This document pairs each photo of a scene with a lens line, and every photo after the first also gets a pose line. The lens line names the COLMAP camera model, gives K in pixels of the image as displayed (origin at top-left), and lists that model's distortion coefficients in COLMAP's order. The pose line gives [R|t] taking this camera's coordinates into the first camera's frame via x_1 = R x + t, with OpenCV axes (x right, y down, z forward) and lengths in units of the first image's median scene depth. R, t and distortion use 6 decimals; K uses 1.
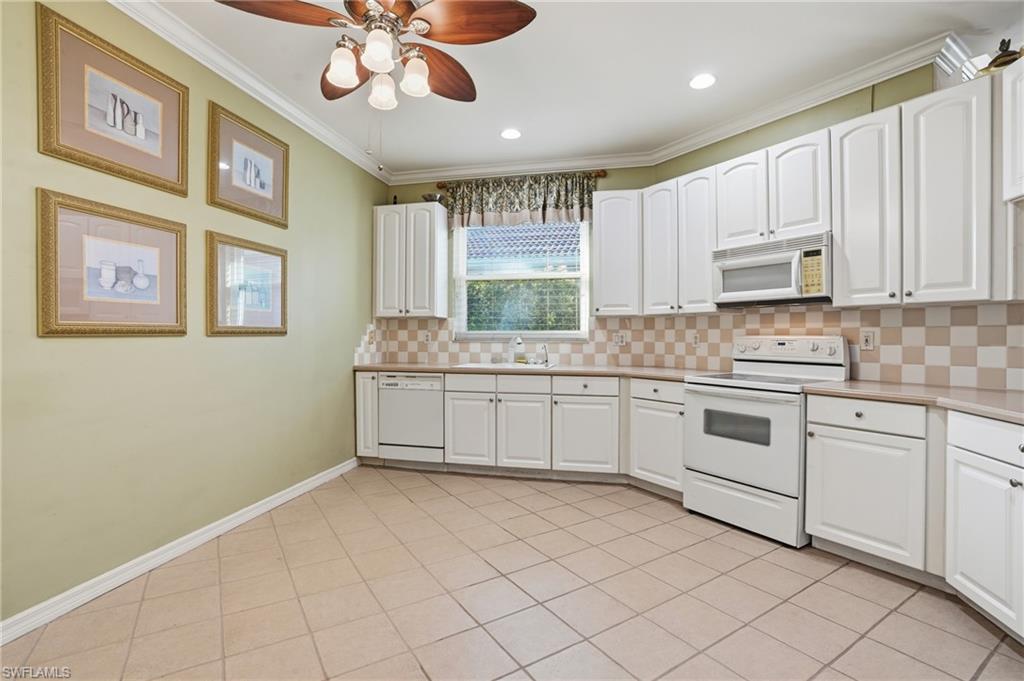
lens RADIAL K [[475.4, 0, 510.4], [0, 475.4, 338.2], [0, 0, 1]] dist [-0.052496, 0.013864]
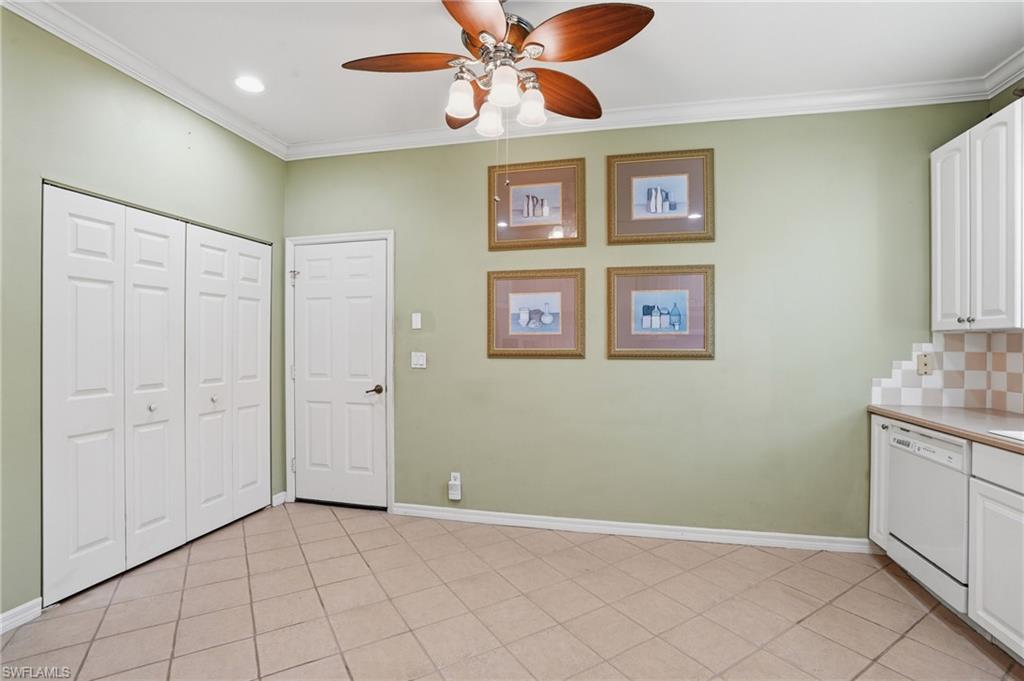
lens RADIAL K [[475.4, 0, 515.4], [0, 475.4, 345.1], [0, 0, 1]] dist [-0.052496, 0.013864]
pose [[-0.003662, -0.000066, -0.999993, 0.516324], [-0.010233, 0.999948, -0.000028, -0.034854], [0.999941, 0.010233, -0.003662, 0.749192]]
